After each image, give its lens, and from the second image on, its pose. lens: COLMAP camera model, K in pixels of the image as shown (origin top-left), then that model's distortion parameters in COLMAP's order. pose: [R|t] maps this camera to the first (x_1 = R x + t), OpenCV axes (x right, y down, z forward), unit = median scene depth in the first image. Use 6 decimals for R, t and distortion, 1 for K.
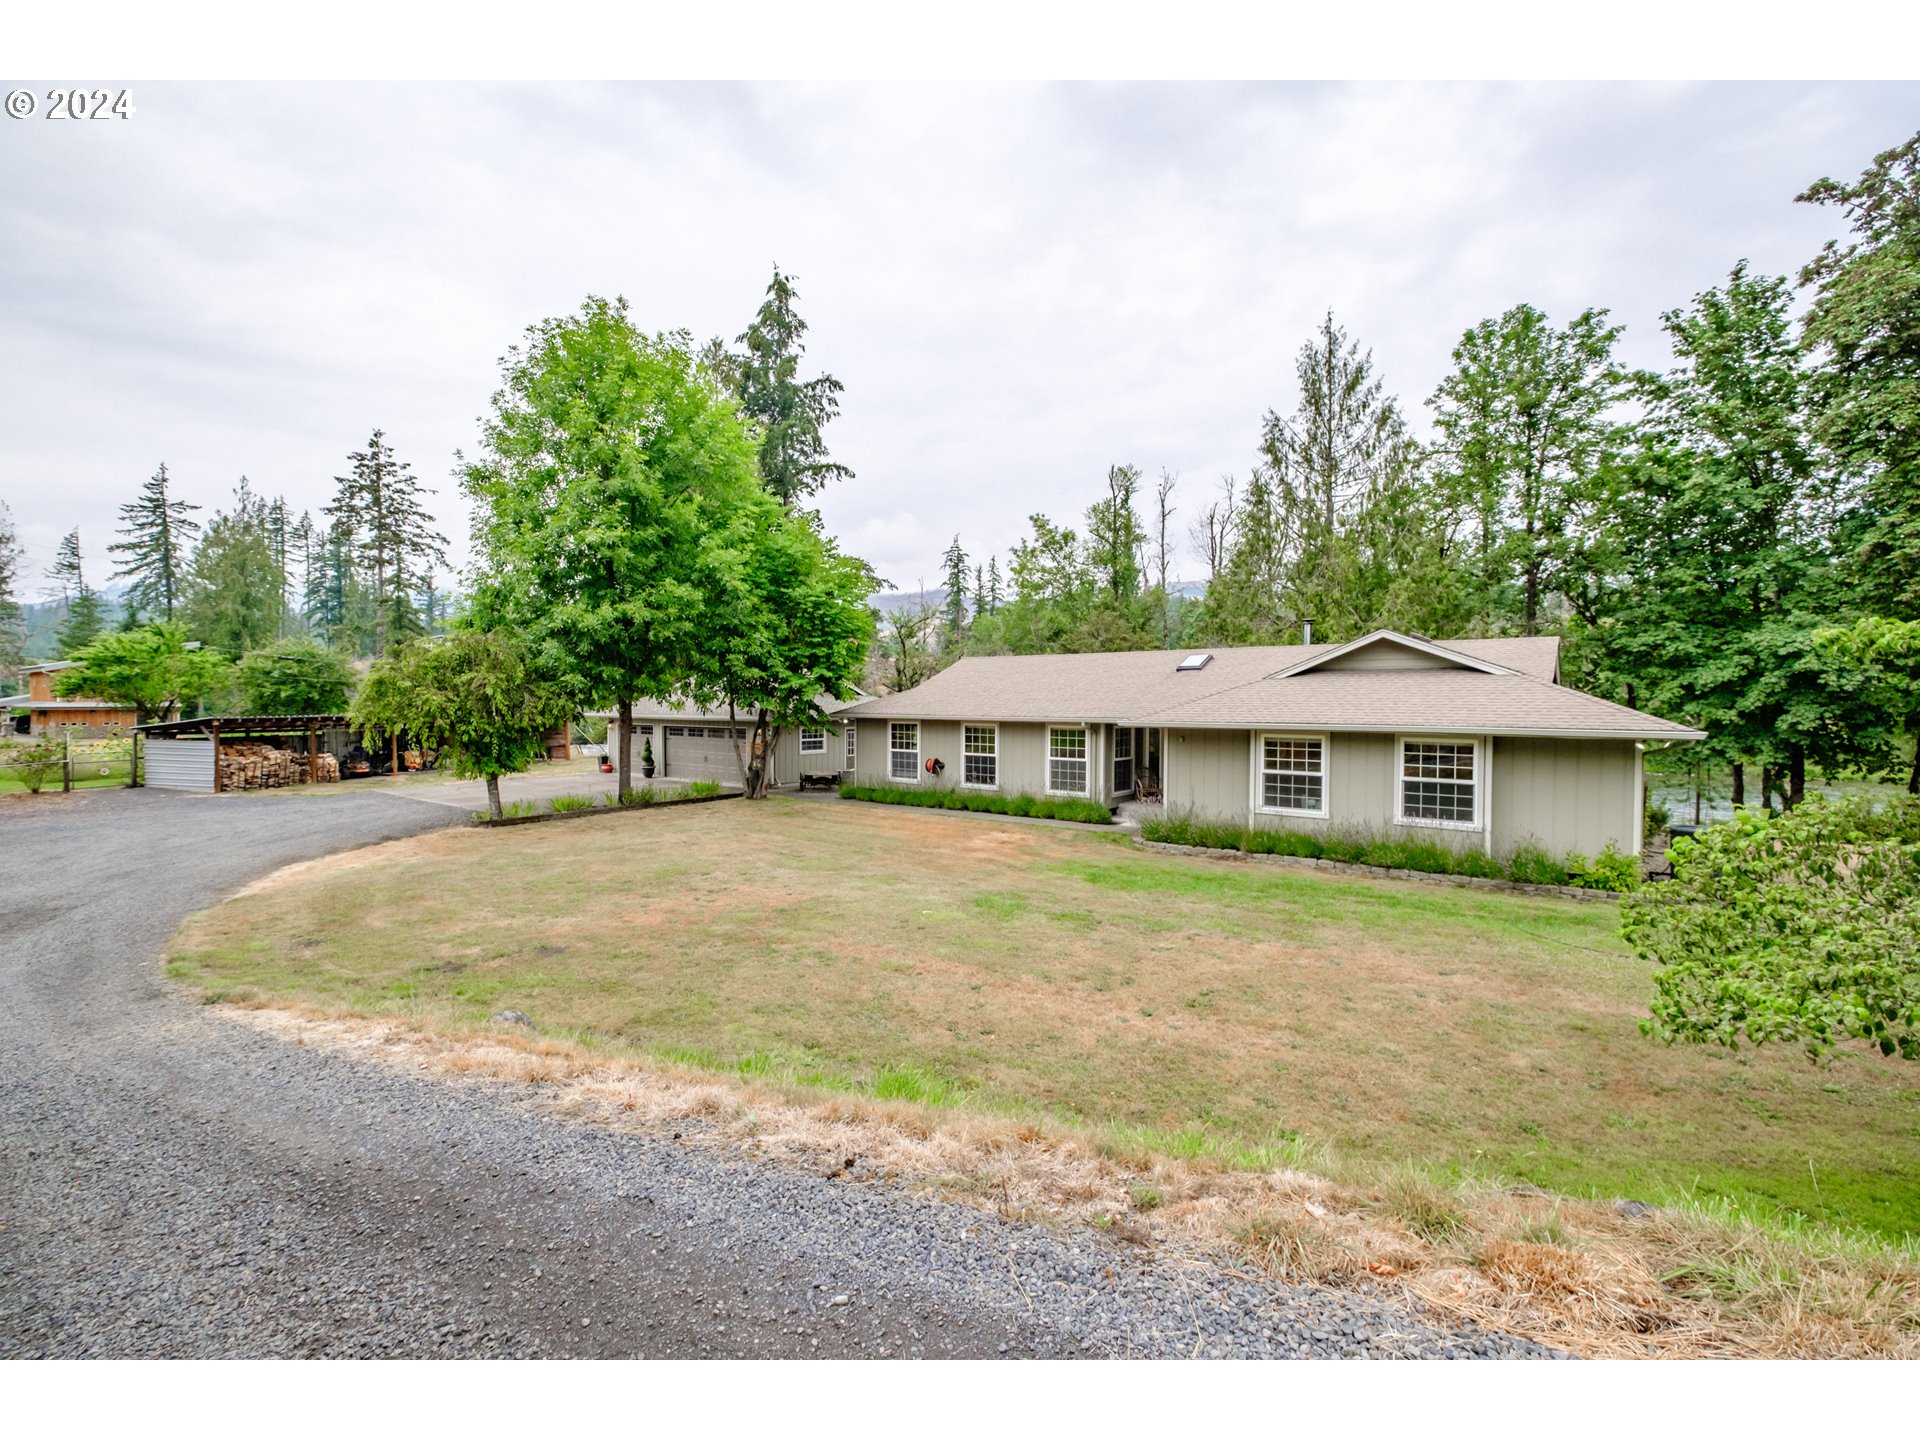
lens RADIAL K [[835.6, 0, 953.8], [0, 835.6, 713.6], [0, 0, 1]] dist [-0.000081, 0.000599]
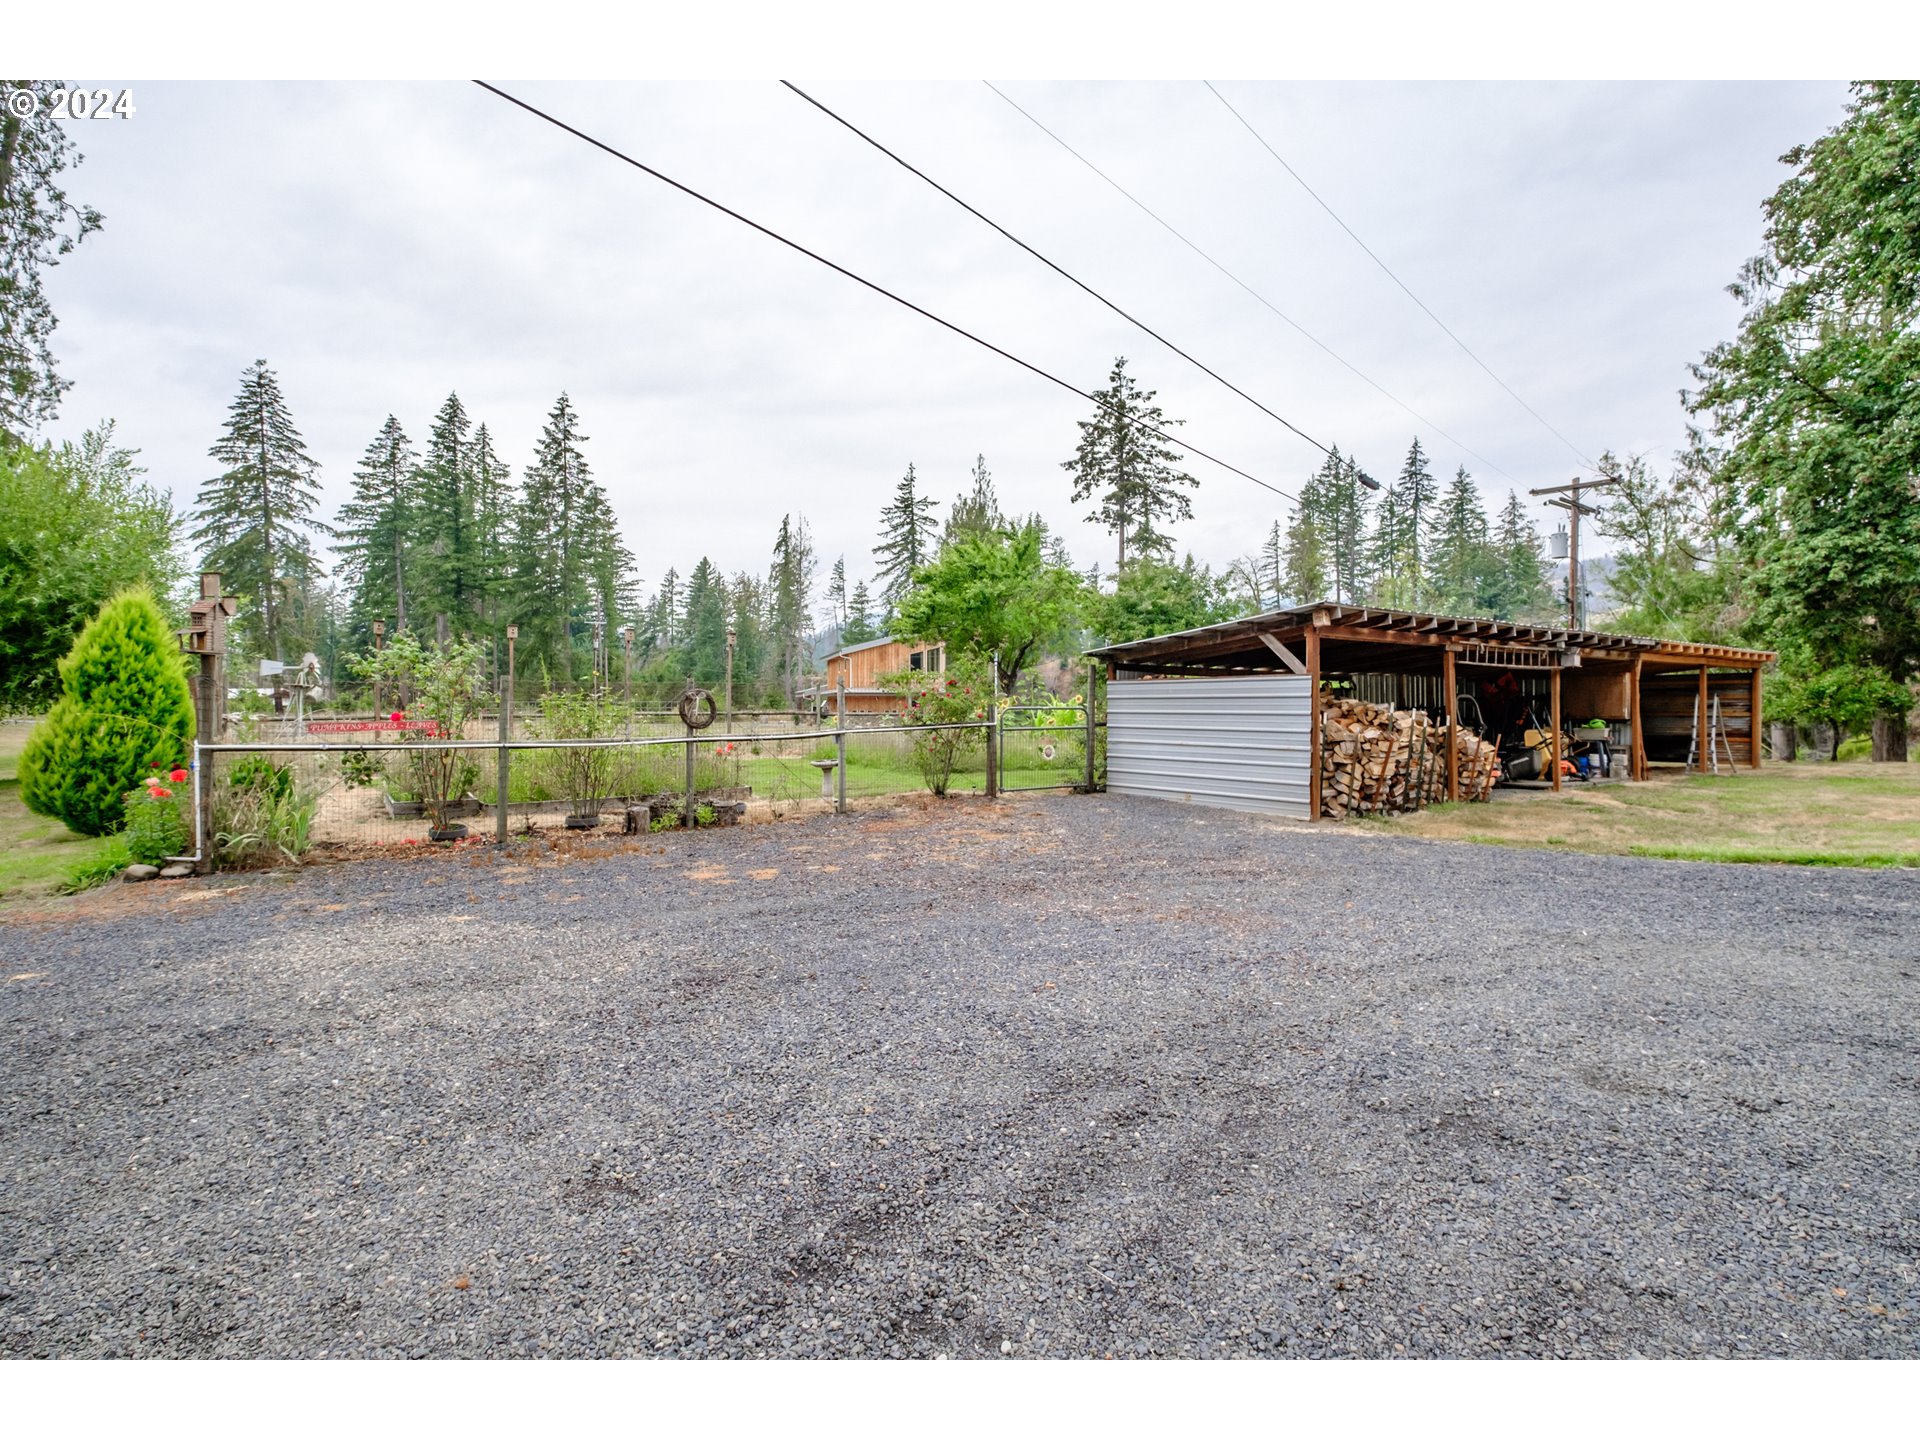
lens RADIAL K [[835.6, 0, 953.8], [0, 835.6, 713.6], [0, 0, 1]] dist [-0.000081, 0.000599]
pose [[0.793942, -0.003299, -0.607984, -0.305716], [-0.008169, 0.999837, -0.016091, 0.021840], [0.607939, 0.017742, 0.793786, 0.244074]]
